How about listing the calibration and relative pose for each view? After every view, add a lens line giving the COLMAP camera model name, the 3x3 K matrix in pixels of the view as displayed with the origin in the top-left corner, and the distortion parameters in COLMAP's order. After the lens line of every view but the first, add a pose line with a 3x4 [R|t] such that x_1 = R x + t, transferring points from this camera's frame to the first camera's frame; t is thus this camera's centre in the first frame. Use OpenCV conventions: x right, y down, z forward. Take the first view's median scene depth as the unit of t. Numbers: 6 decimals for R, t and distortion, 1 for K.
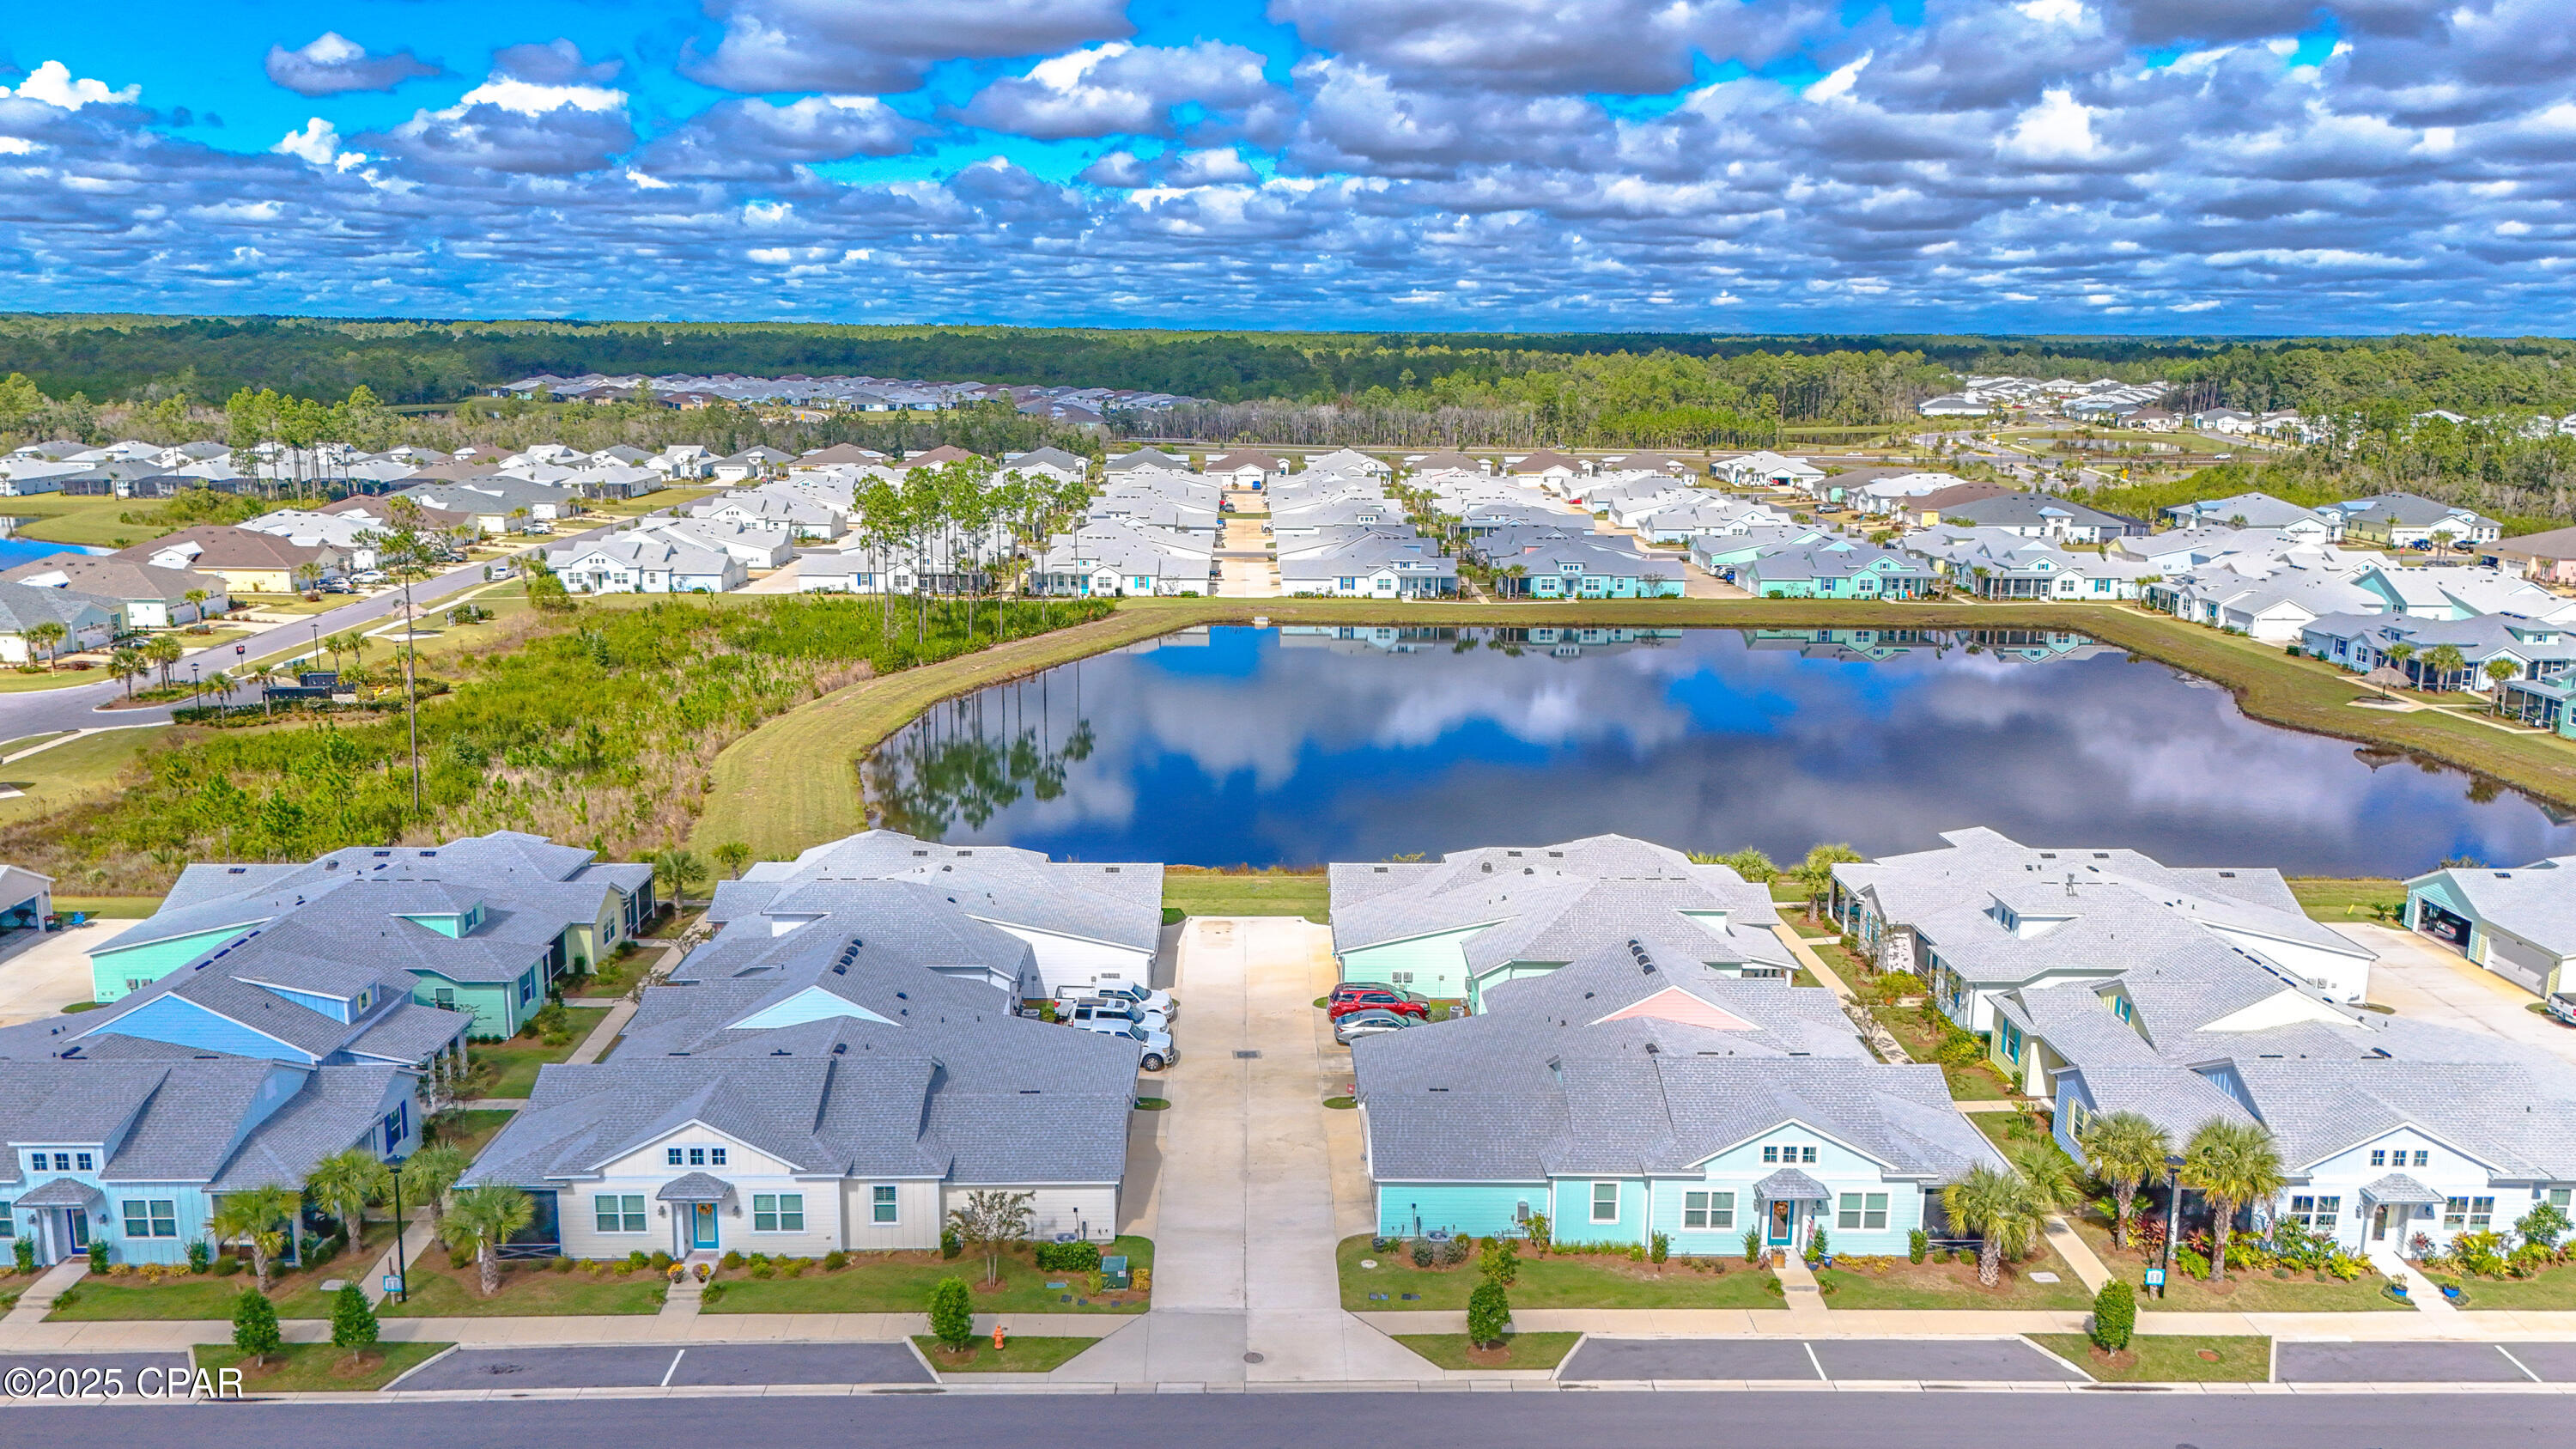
lens RADIAL K [[1881.9, 0, 1288.0], [0, 1881.9, 724.5], [0, 0, 1]] dist [0.053013, -0.007936]
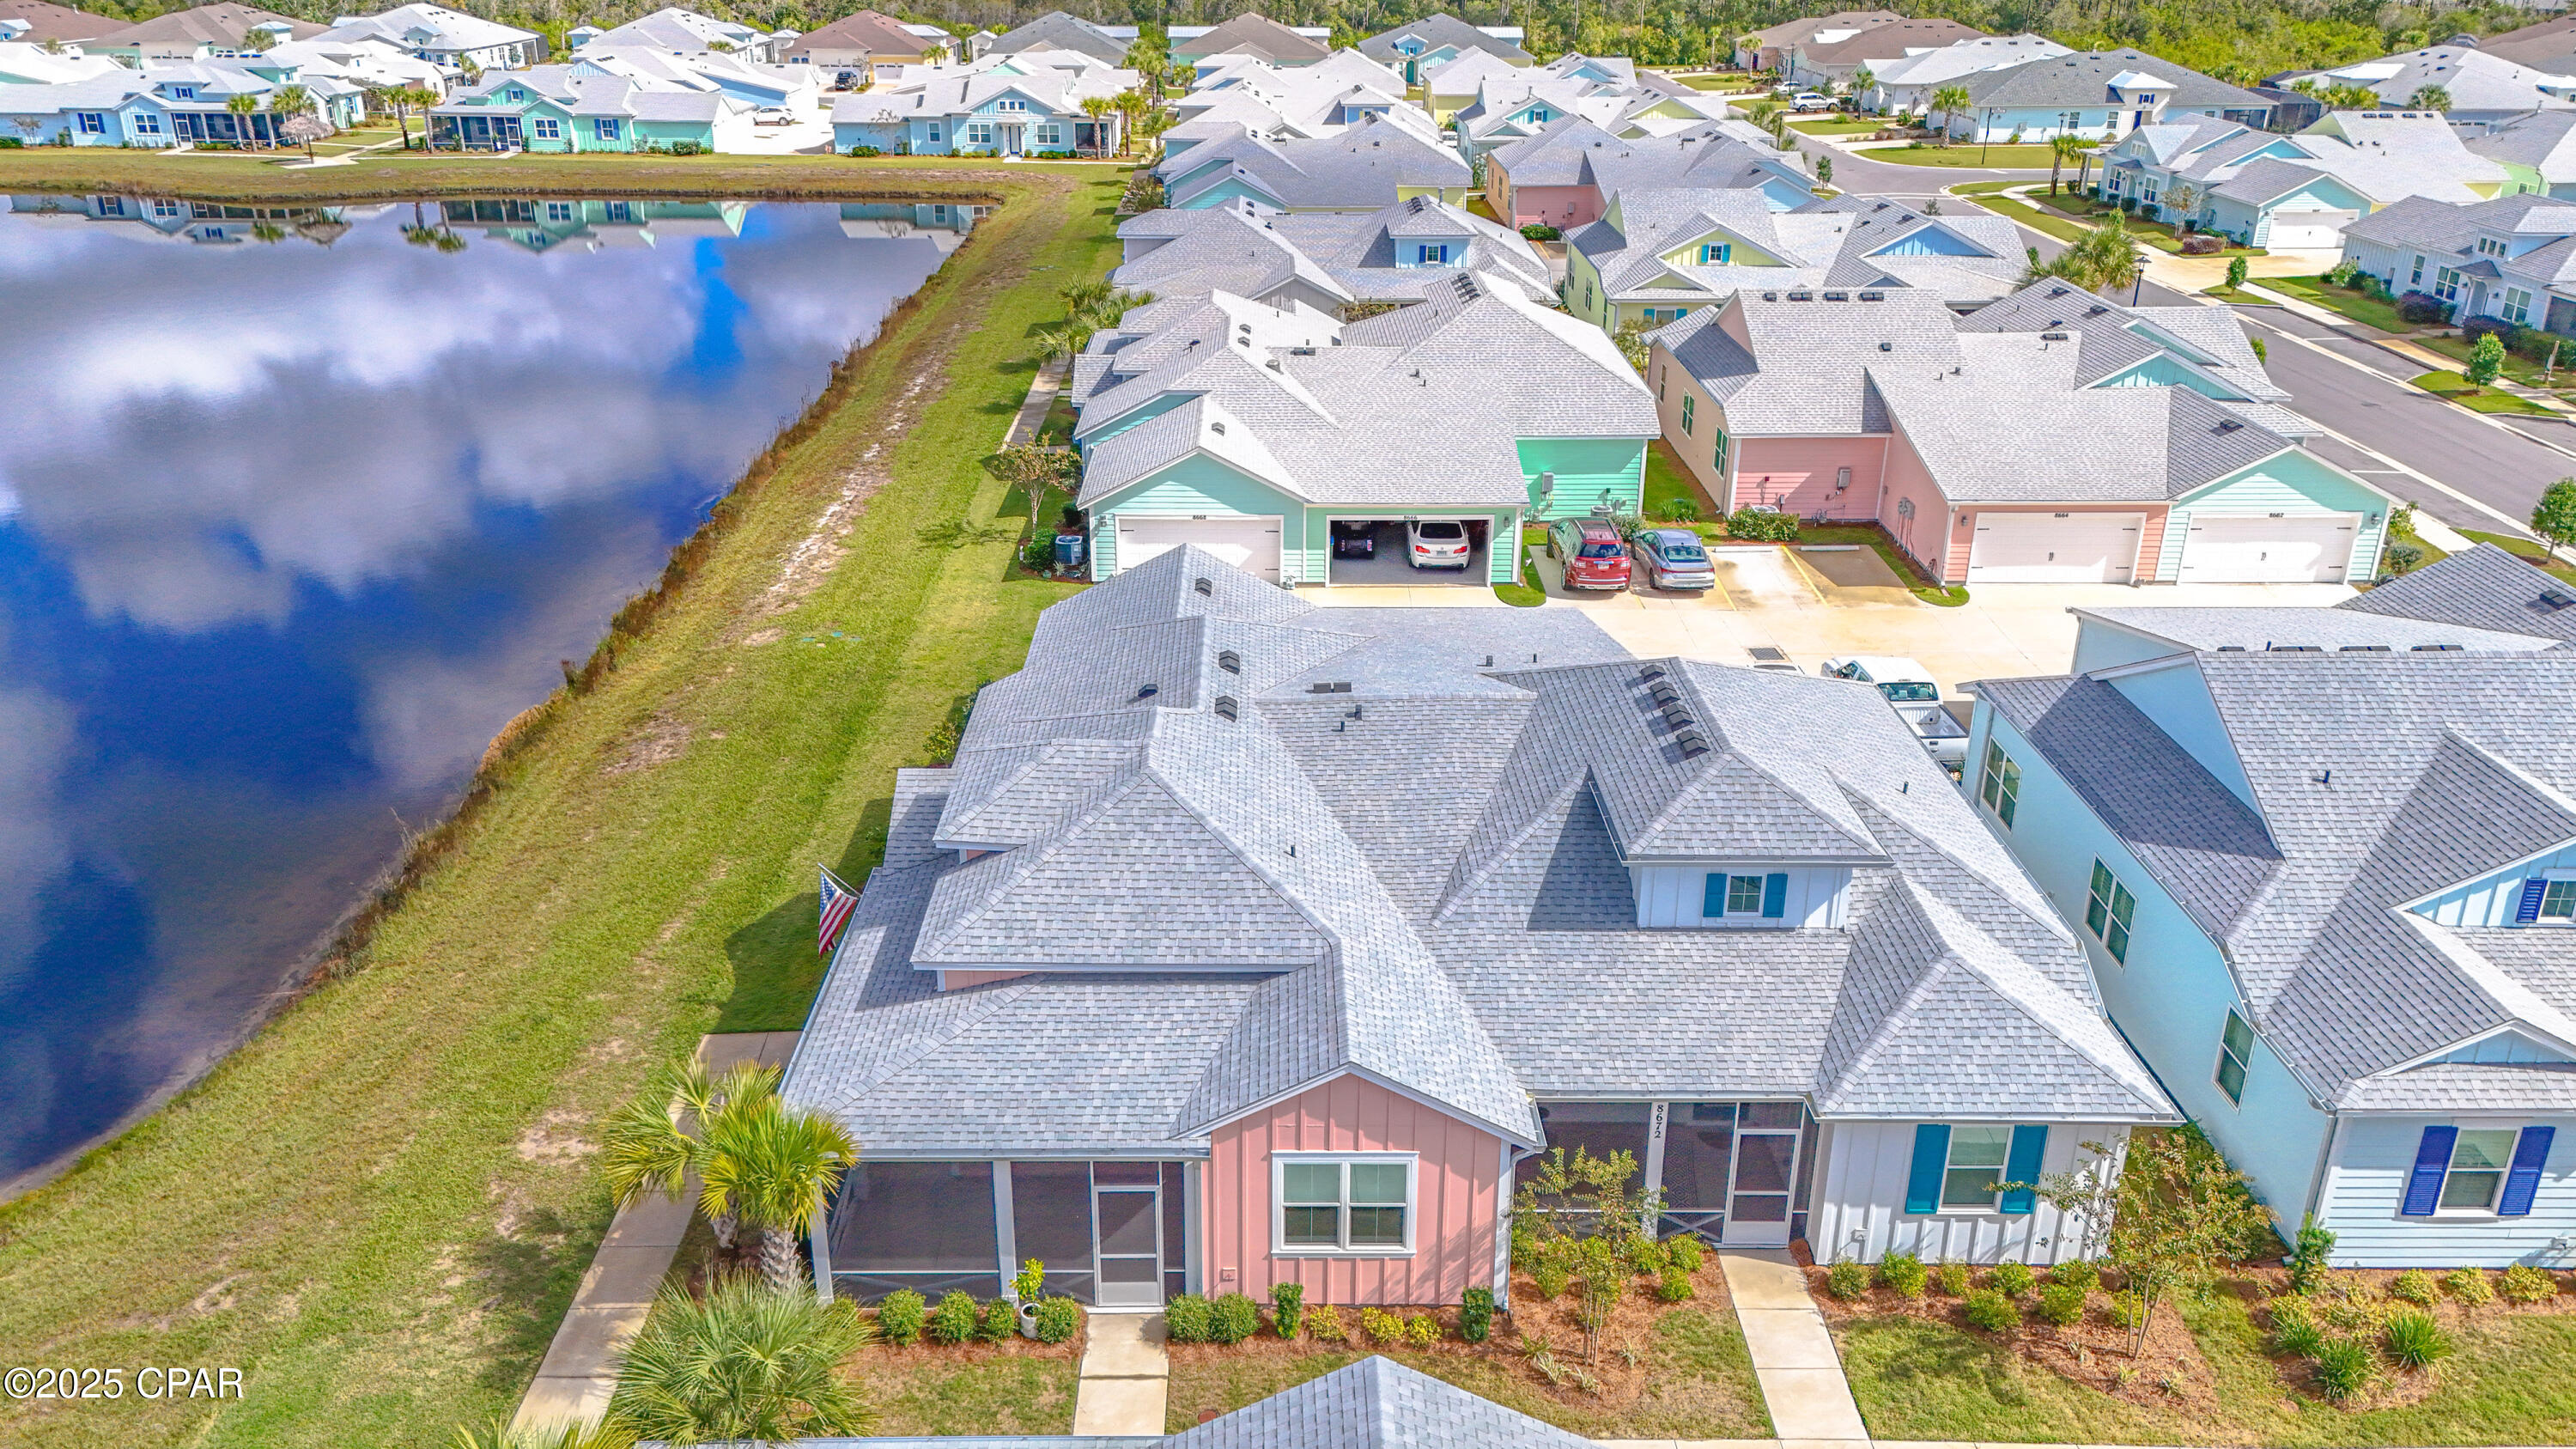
lens RADIAL K [[1881.9, 0, 1288.0], [0, 1881.9, 724.5], [0, 0, 1]] dist [0.053013, -0.007936]
pose [[0.023439, -0.403386, 0.914730, -0.215357], [0.199030, 0.898548, 0.391150, -0.024162], [-0.979713, 0.172891, 0.101347, 0.384507]]
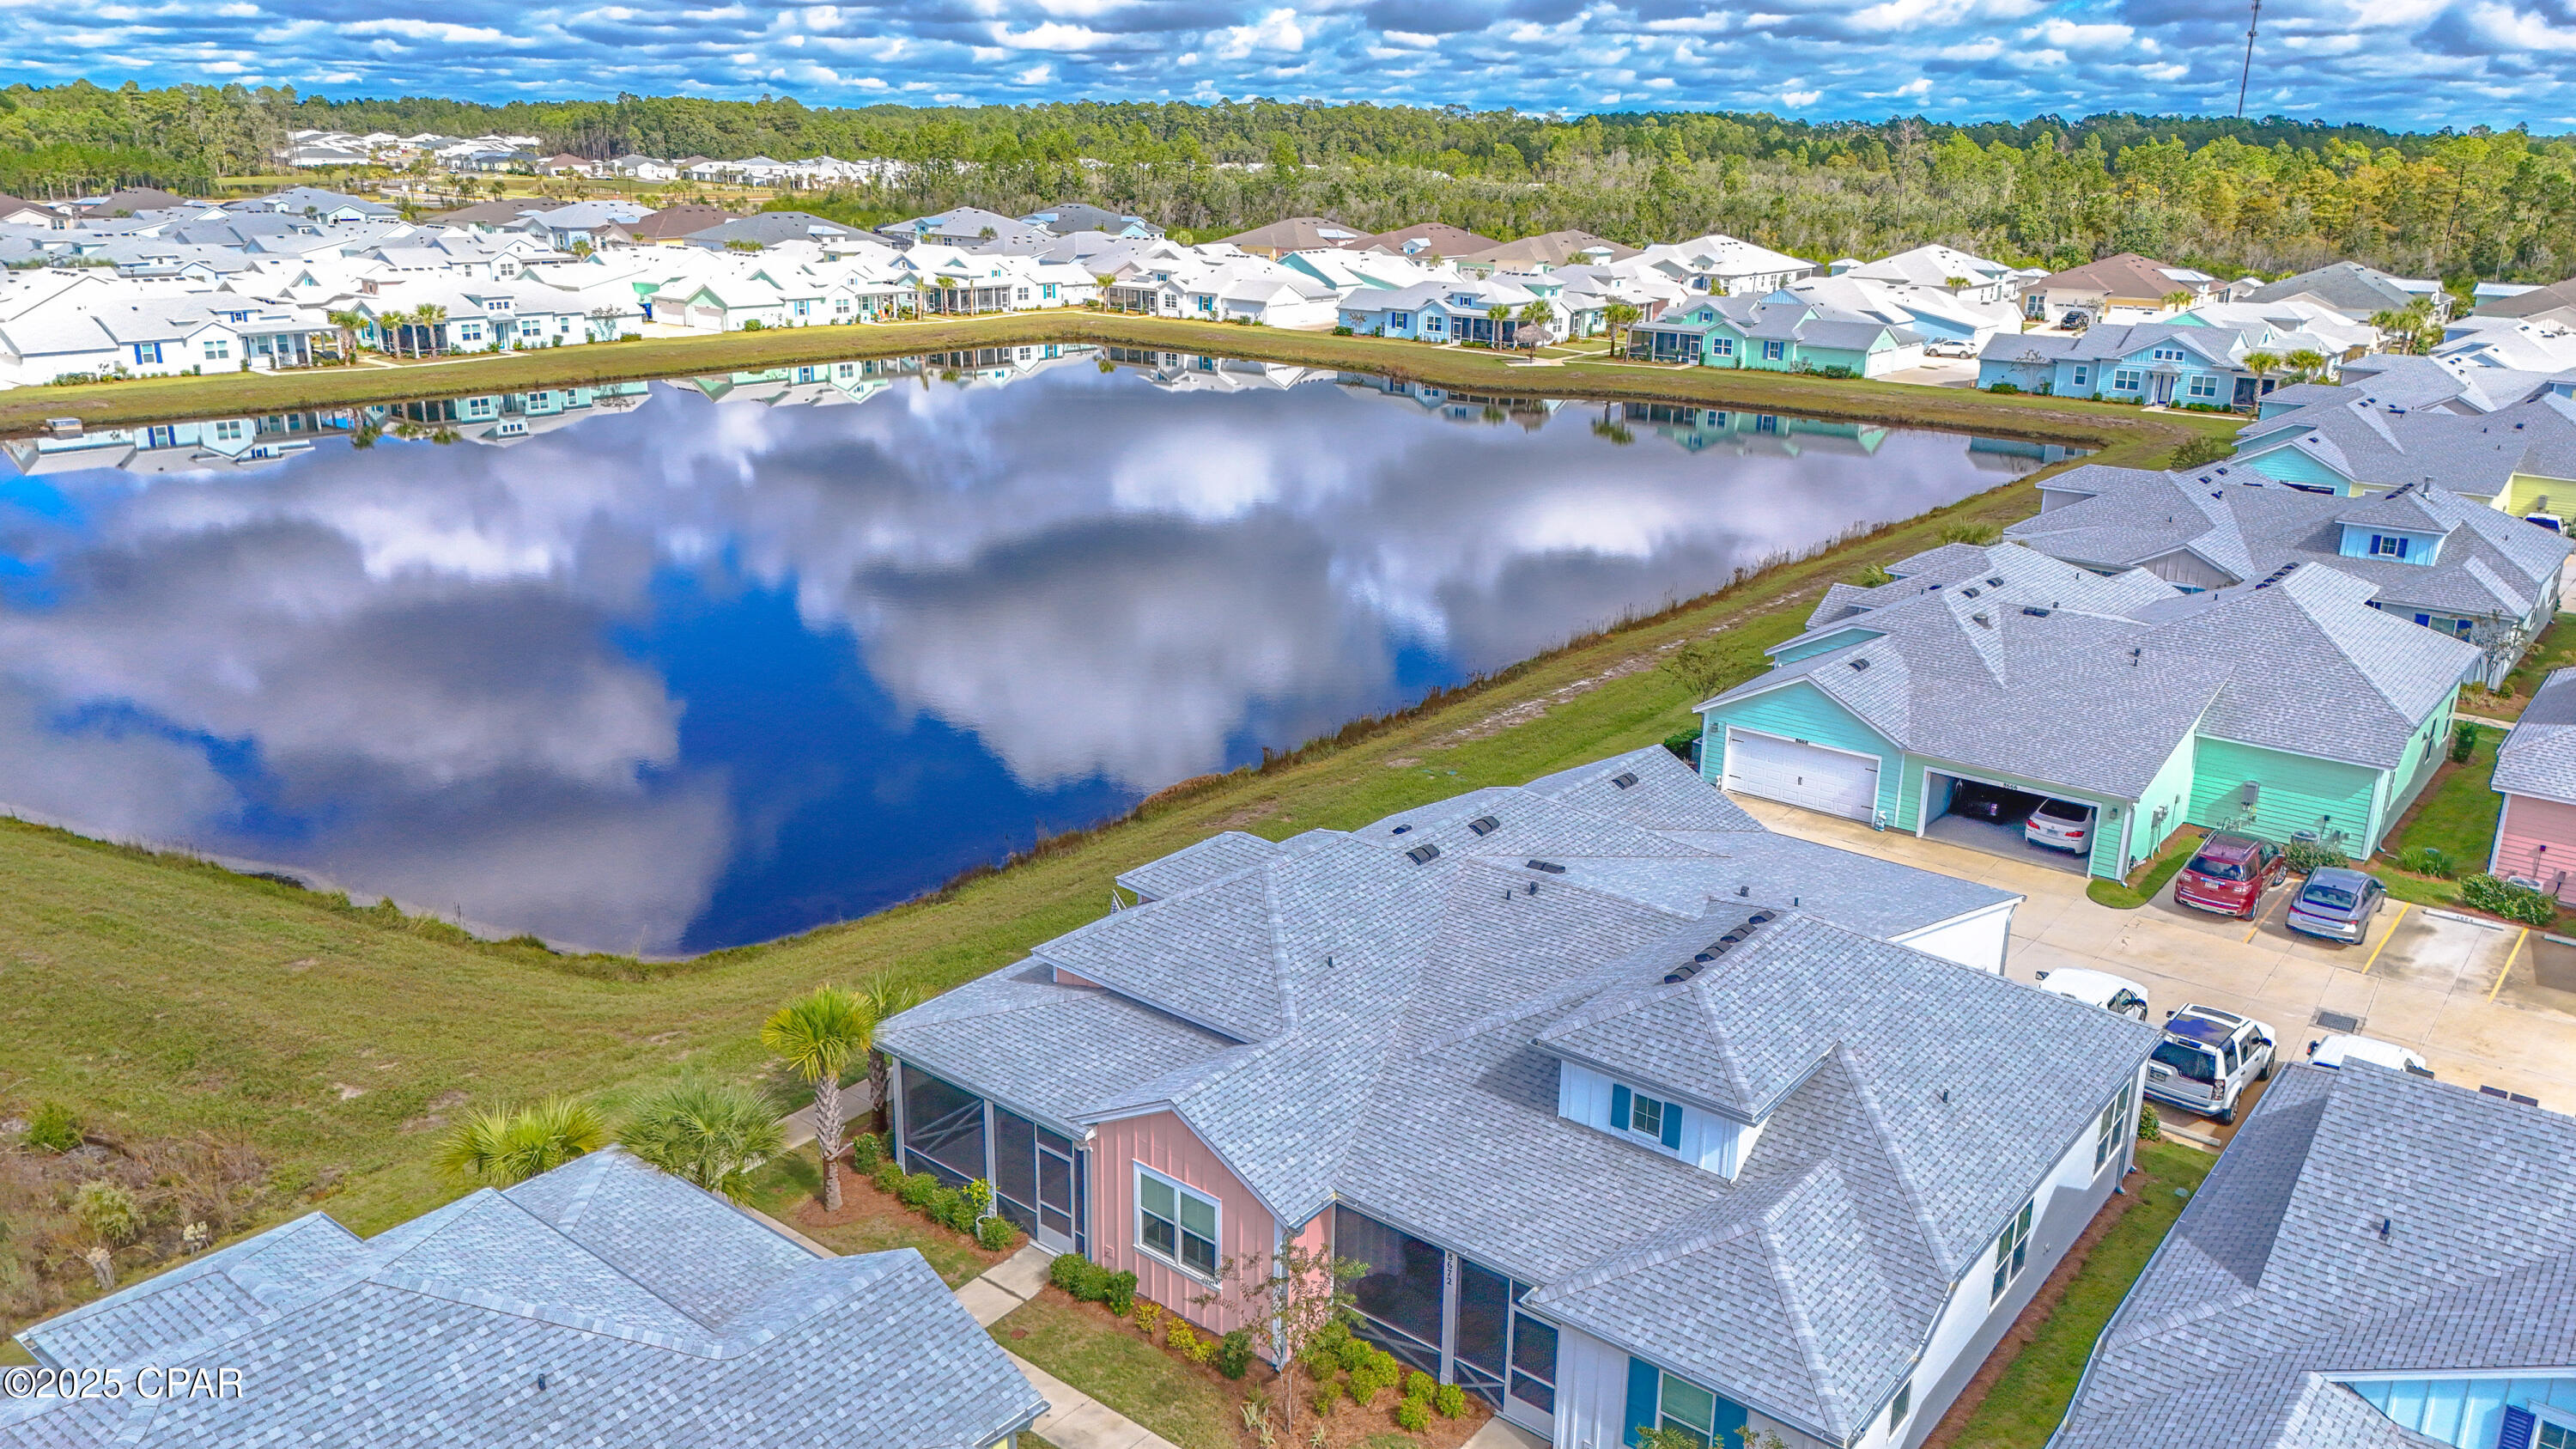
lens RADIAL K [[1868.4, 0, 1283.8], [0, 1868.4, 784.7], [0, 0, 1]] dist [0.037048, -0.003627]
pose [[0.647756, -0.249496, 0.719836, -0.209091], [0.144390, 0.967935, 0.205556, -0.012553], [-0.748040, -0.029213, 0.663010, 0.310247]]
